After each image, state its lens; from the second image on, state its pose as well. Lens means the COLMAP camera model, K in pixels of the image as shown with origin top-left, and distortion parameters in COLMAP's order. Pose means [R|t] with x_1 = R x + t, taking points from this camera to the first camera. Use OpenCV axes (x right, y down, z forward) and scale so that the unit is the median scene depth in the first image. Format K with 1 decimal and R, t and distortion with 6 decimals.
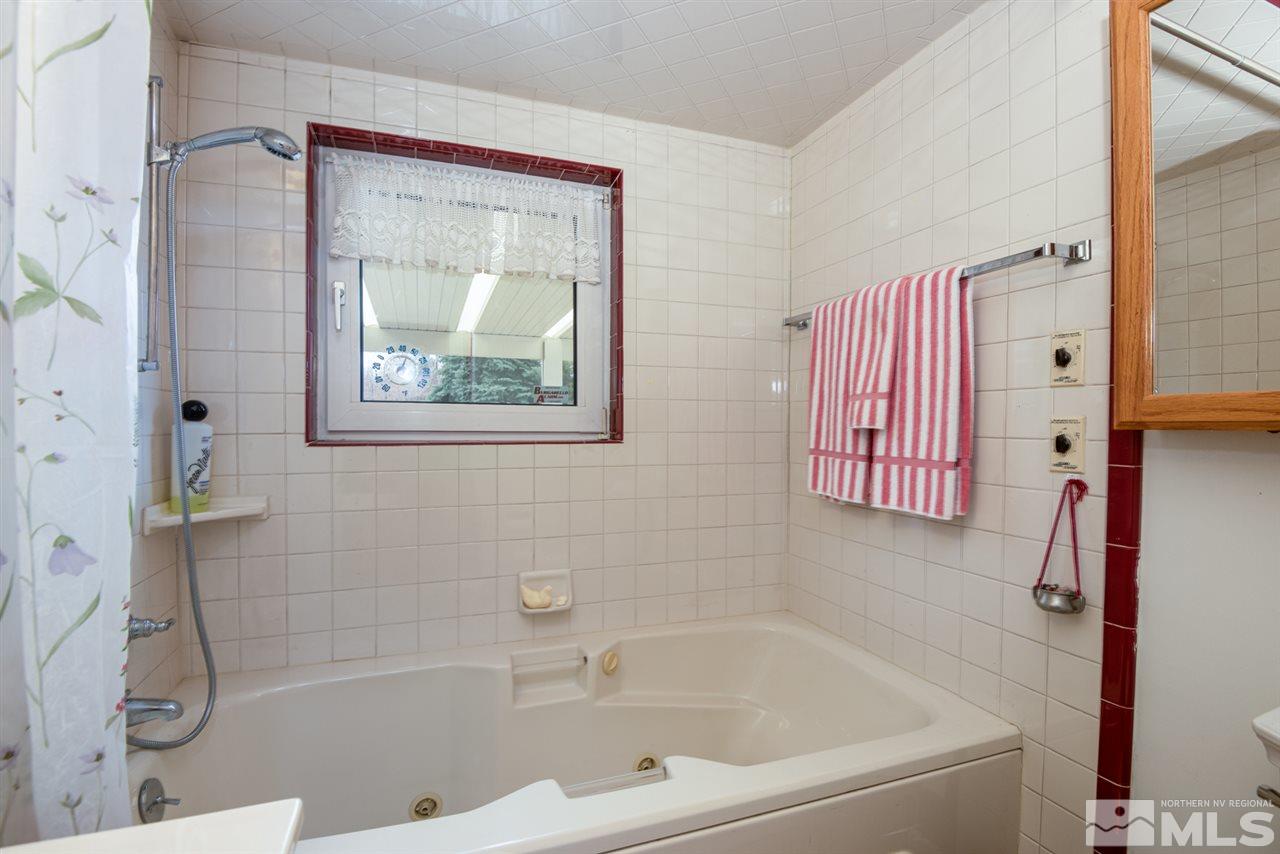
lens RADIAL K [[622.2, 0, 694.1], [0, 622.2, 428.3], [0, 0, 1]] dist [0.001912, 0.000077]
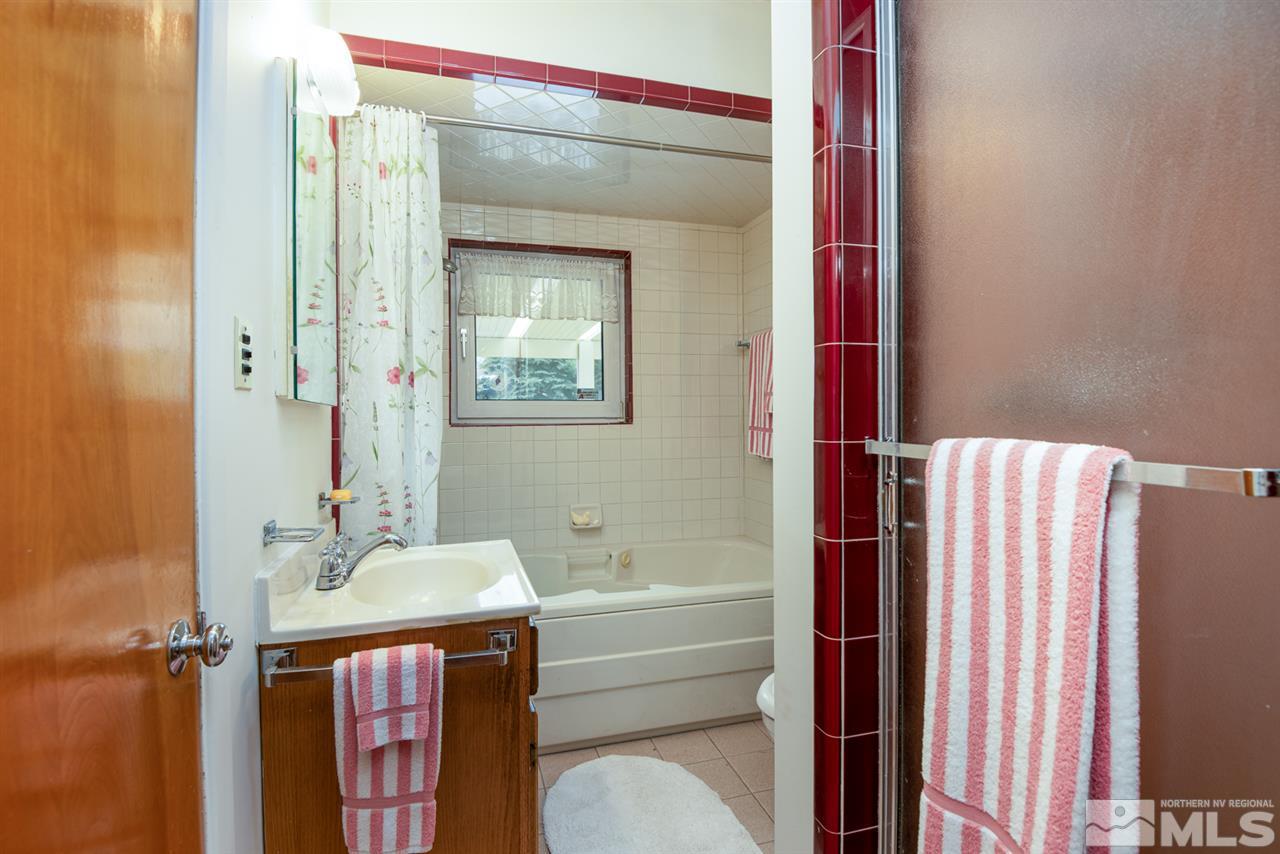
lens RADIAL K [[599.0, 0, 640.0], [0, 599.0, 427.0], [0, 0, 1]] dist [0.003070, 0.000097]
pose [[0.991222, -0.007054, -0.132023, 0.106042], [0.009370, 0.999813, 0.016932, 0.005901], [0.131878, -0.018021, 0.991102, -0.513250]]
